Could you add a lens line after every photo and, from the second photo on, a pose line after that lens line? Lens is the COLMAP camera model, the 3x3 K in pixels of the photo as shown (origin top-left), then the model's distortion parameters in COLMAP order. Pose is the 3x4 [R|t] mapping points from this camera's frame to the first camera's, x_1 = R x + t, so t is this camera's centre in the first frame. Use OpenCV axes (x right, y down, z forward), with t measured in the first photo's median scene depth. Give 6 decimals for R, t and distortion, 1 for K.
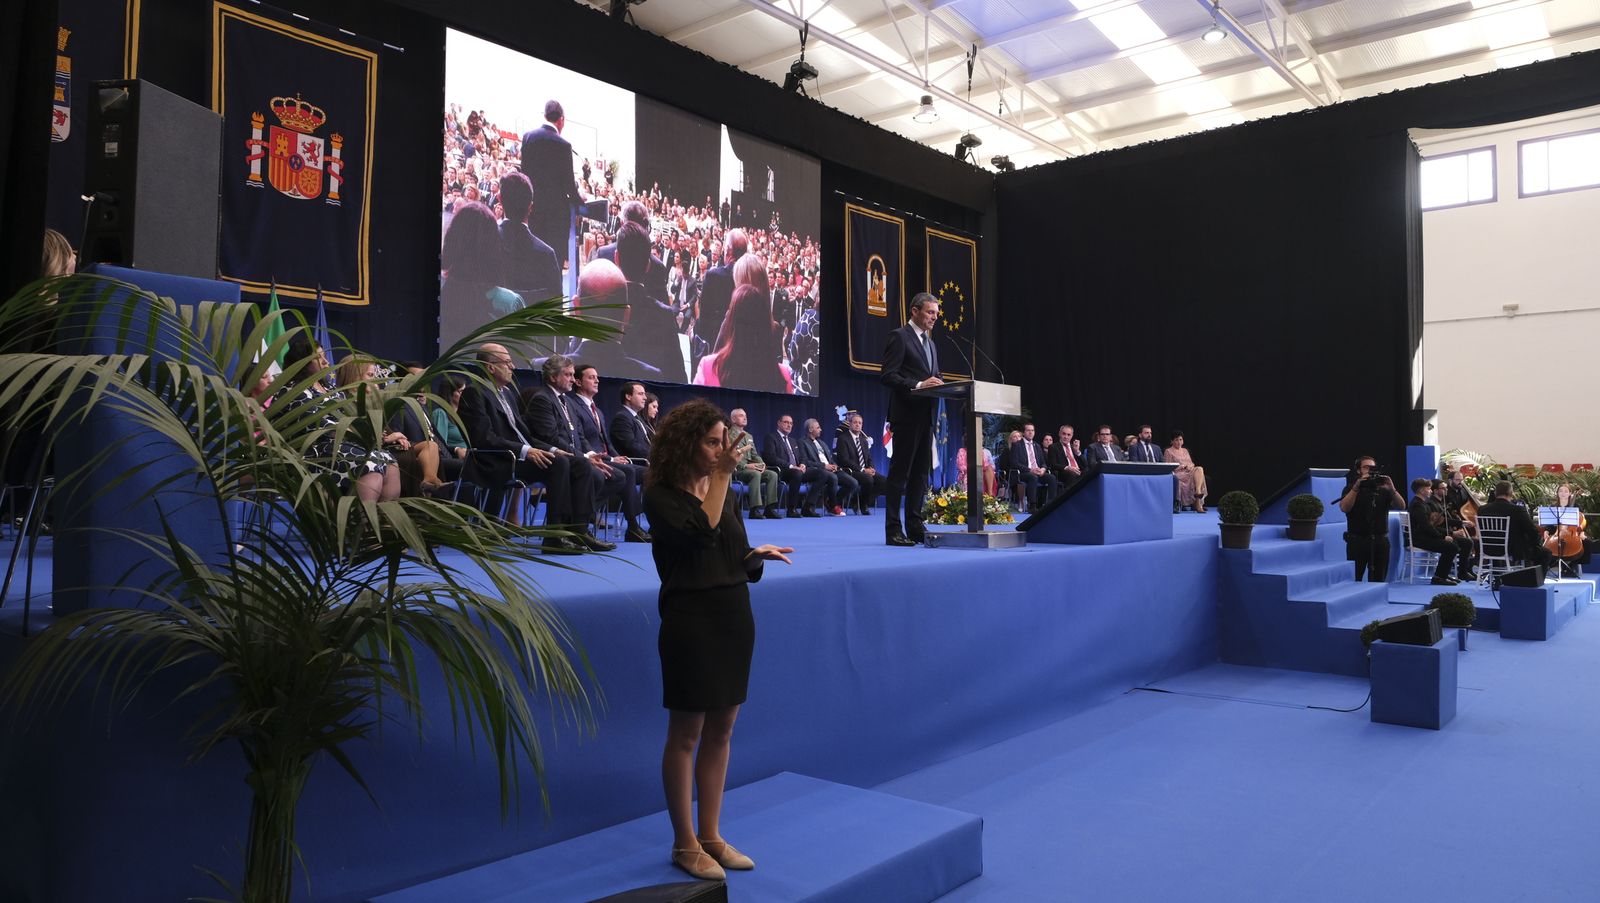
lens RADIAL K [[1078.9, 0, 808.7], [0, 1078.9, 449.8], [0, 0, 1]] dist [-0.031027, 0.014427]
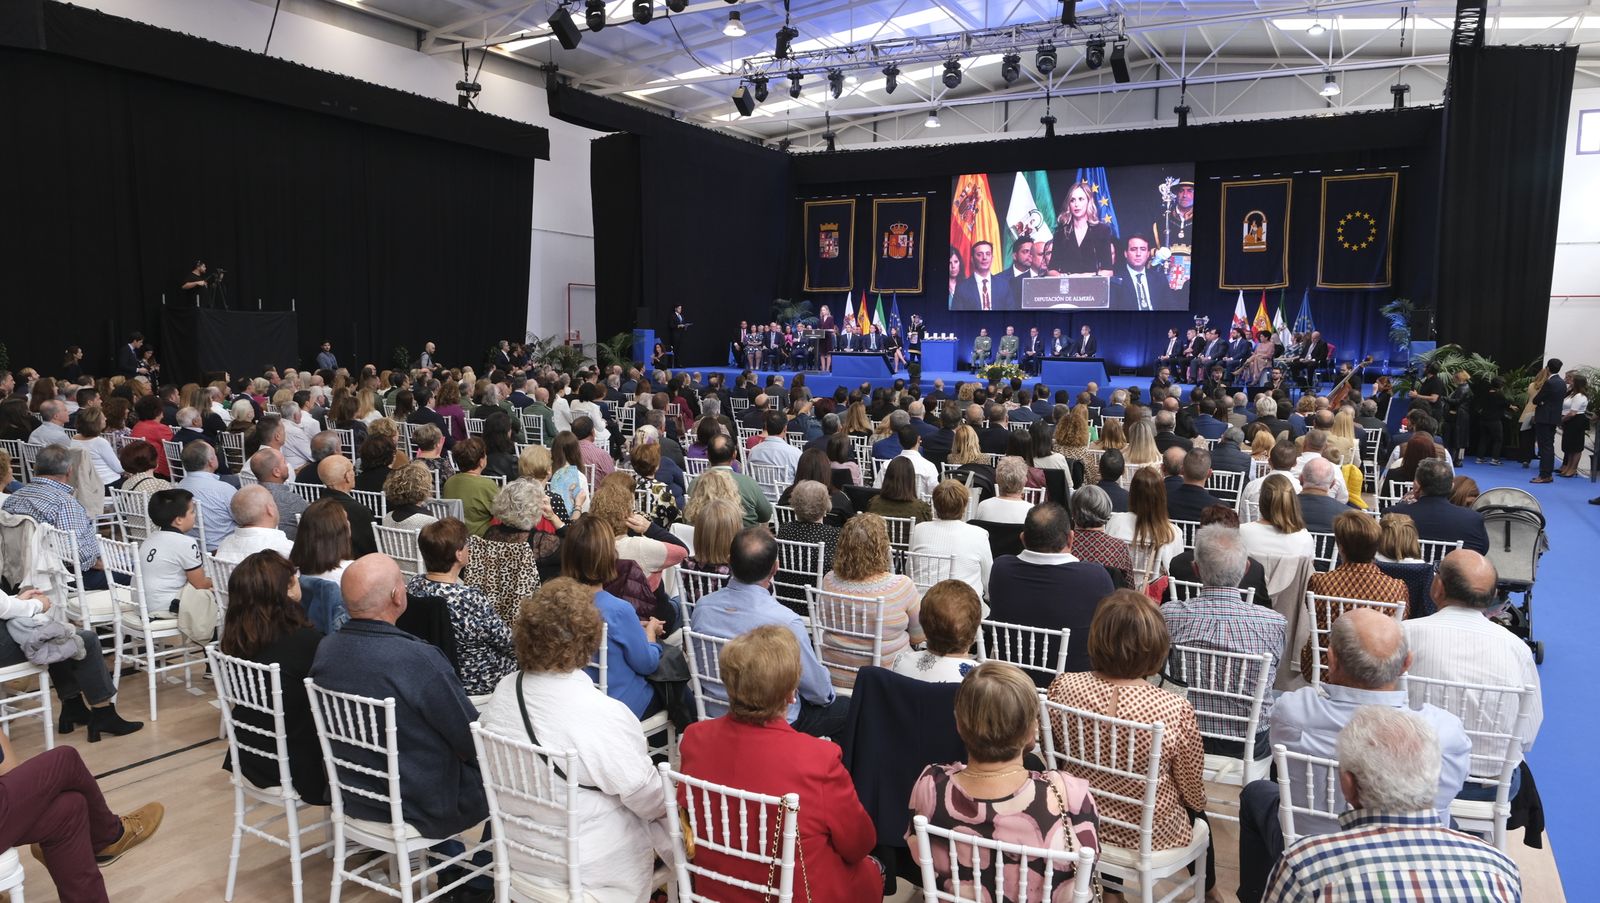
lens RADIAL K [[1078.9, 0, 808.7], [0, 1078.9, 449.8], [0, 0, 1]] dist [-0.031027, 0.014427]
pose [[0.201539, 0.097088, -0.974657, 2.272404], [0.011826, 0.994762, 0.101536, -0.016975], [0.979409, -0.031990, 0.199335, 0.153379]]
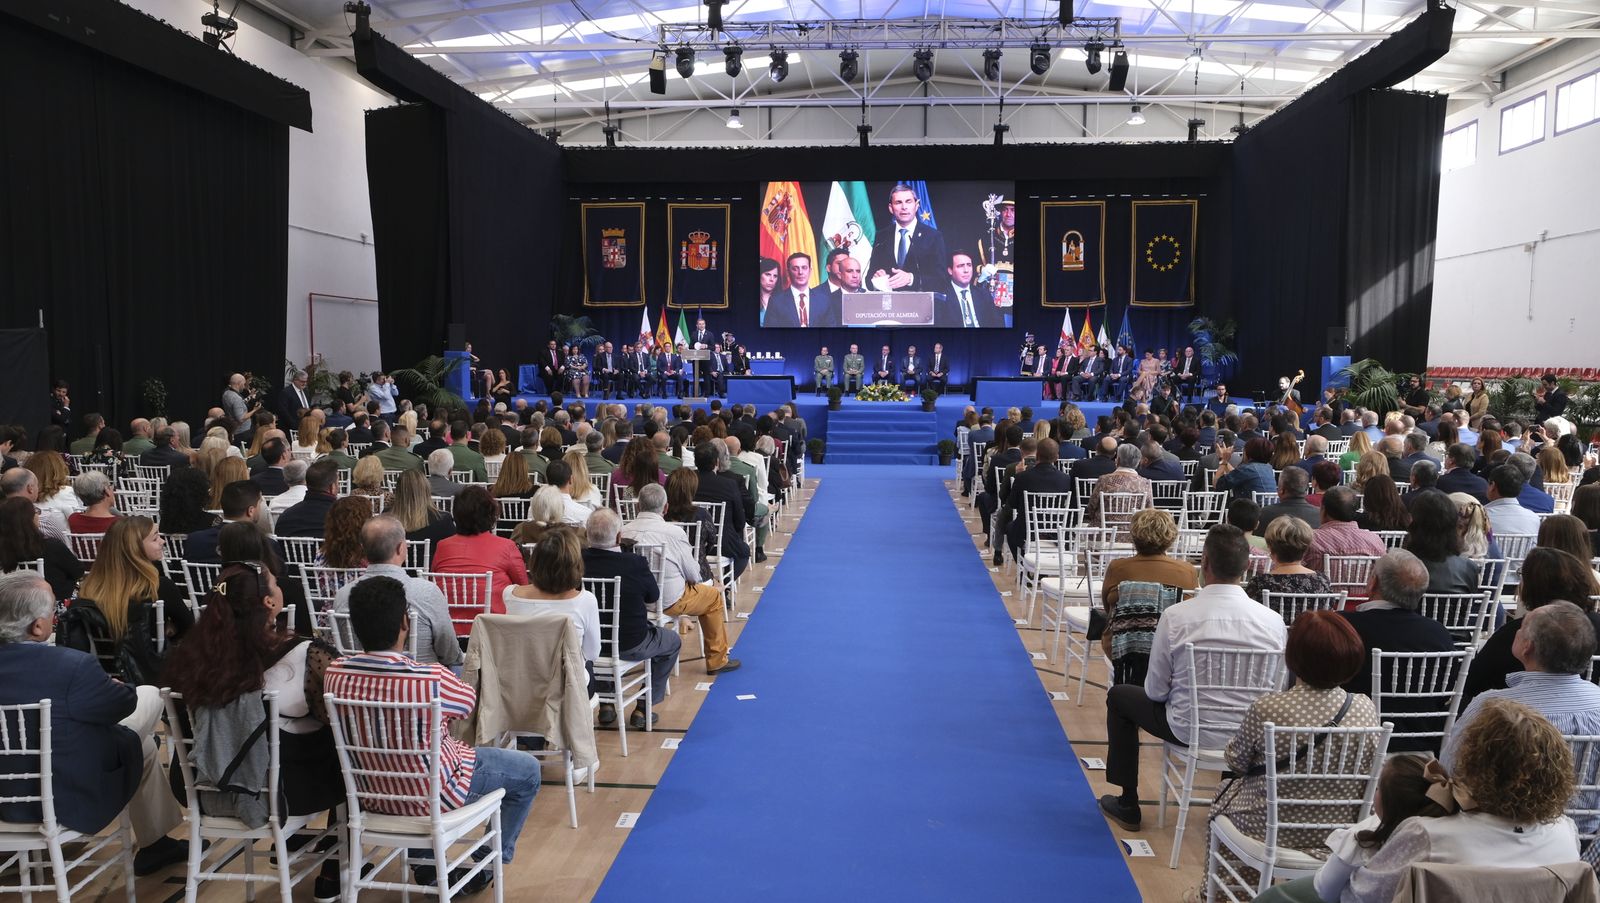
lens RADIAL K [[1078.9, 0, 808.7], [0, 1078.9, 449.8], [0, 0, 1]] dist [-0.031027, 0.014427]
pose [[0.591541, 0.063138, -0.803799, 1.754295], [0.021241, 0.995363, 0.093817, -0.036267], [0.805995, -0.072570, 0.587456, -0.354397]]
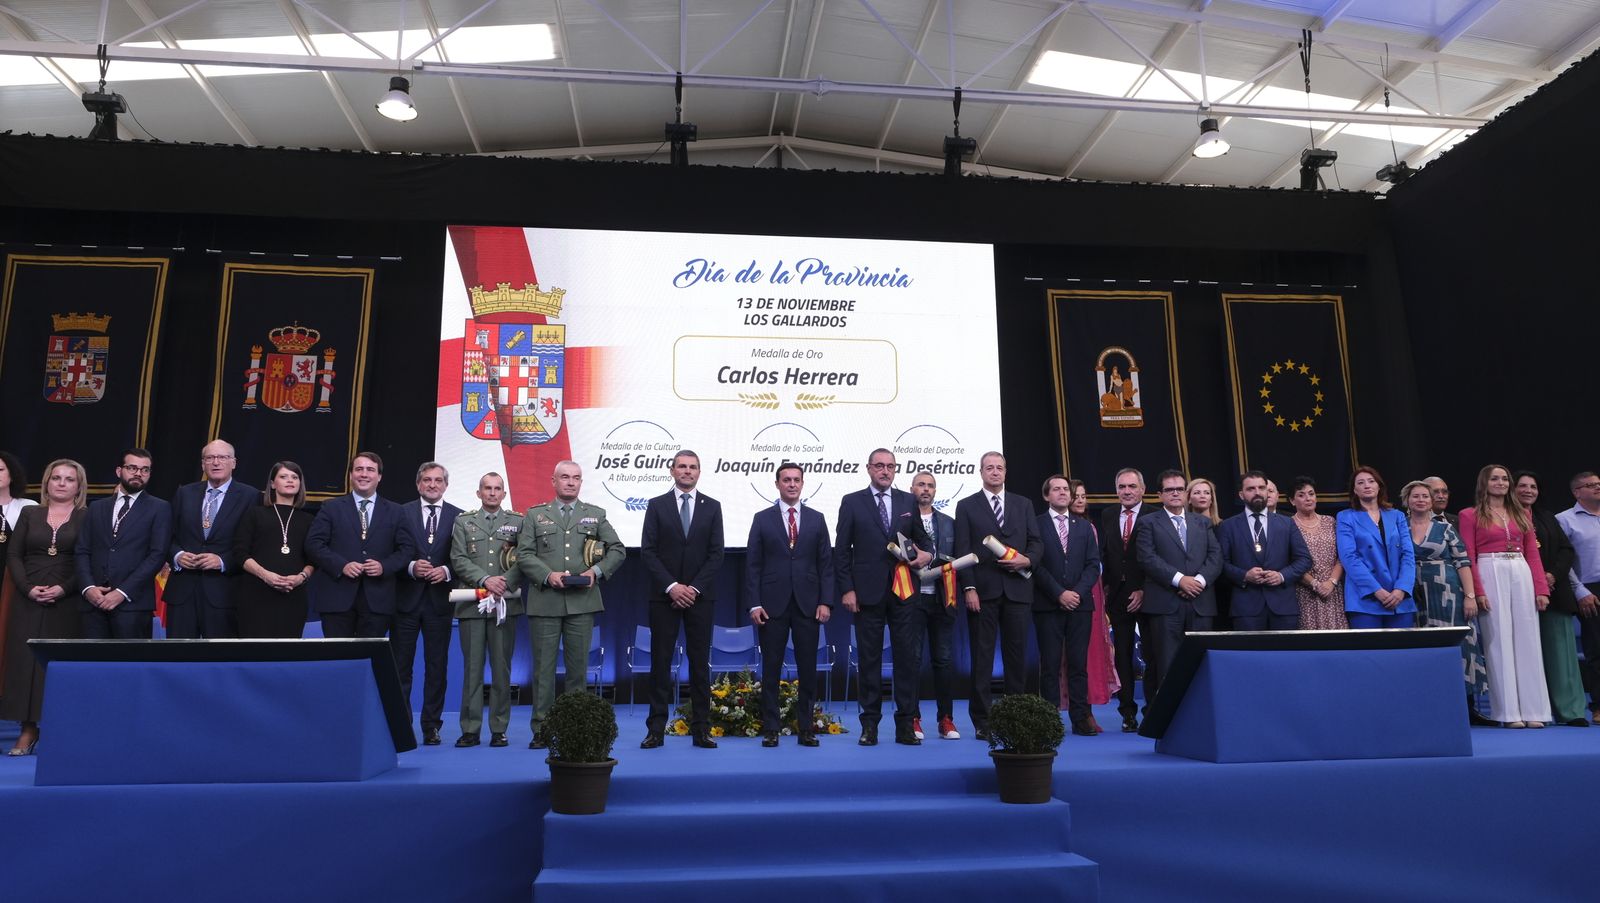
lens RADIAL K [[1078.9, 0, 808.7], [0, 1078.9, 449.8], [0, 0, 1]] dist [-0.031027, 0.014427]
pose [[0.735206, -0.141953, -0.662813, 0.624460], [0.033496, 0.984240, -0.173638, 0.014658], [0.677016, 0.105458, 0.728374, 0.533066]]
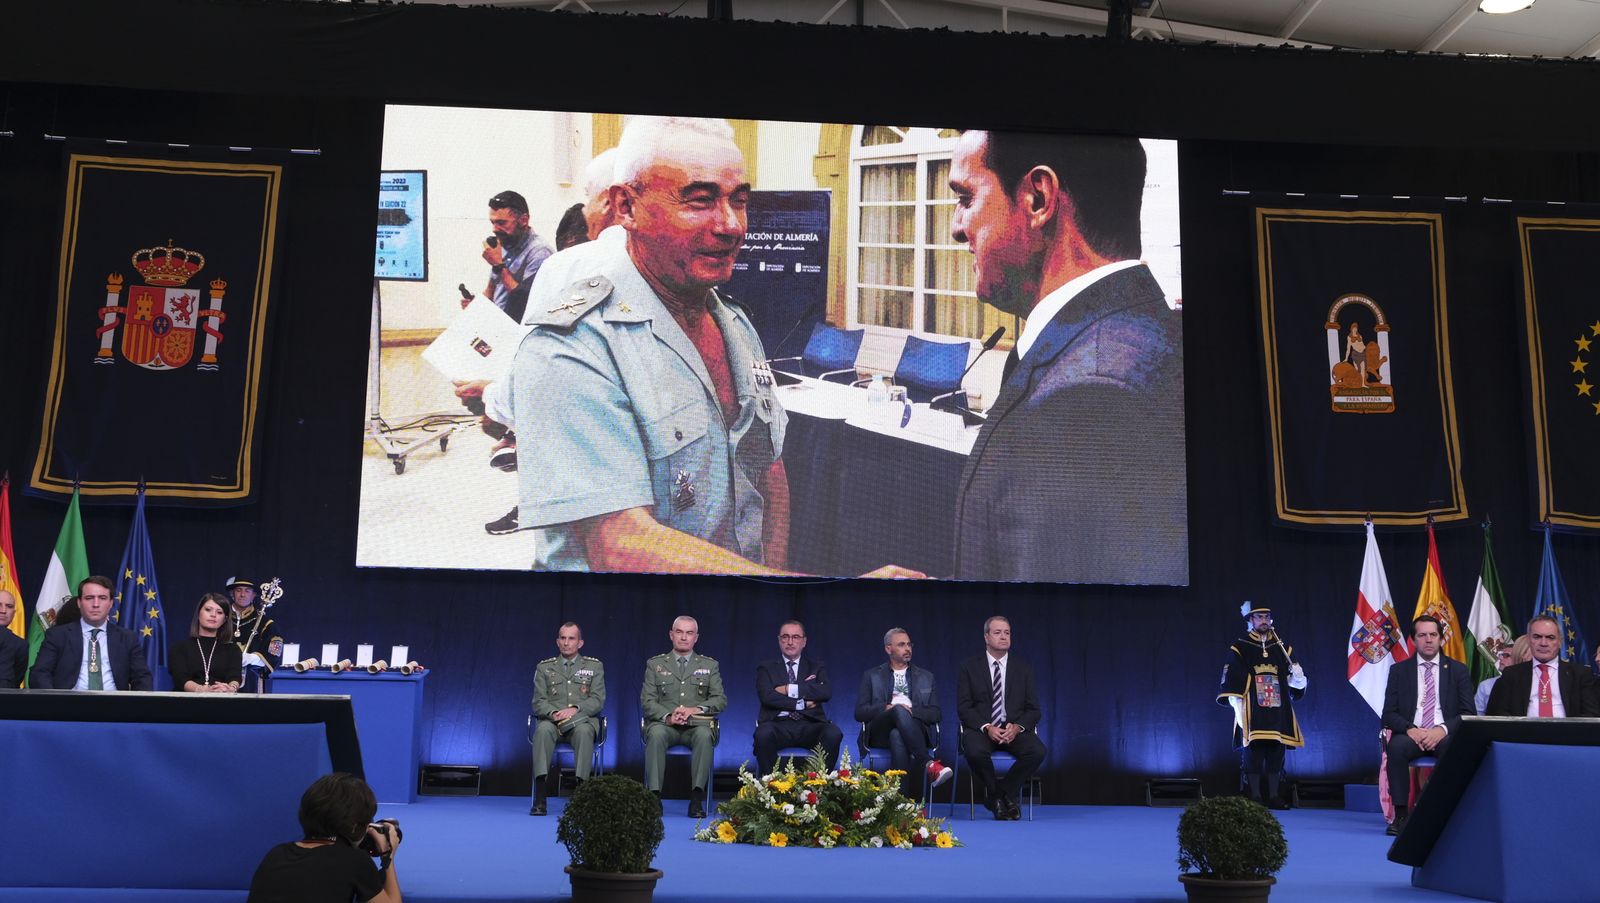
lens RADIAL K [[1604.6, 0, 813.6], [0, 1604.6, 449.8], [0, 0, 1]] dist [-0.048849, 0.102570]
pose [[0.708932, -0.120131, -0.694971, 0.631781], [0.007386, 0.986597, -0.163006, 0.014946], [0.705239, 0.110427, 0.700317, 0.504695]]
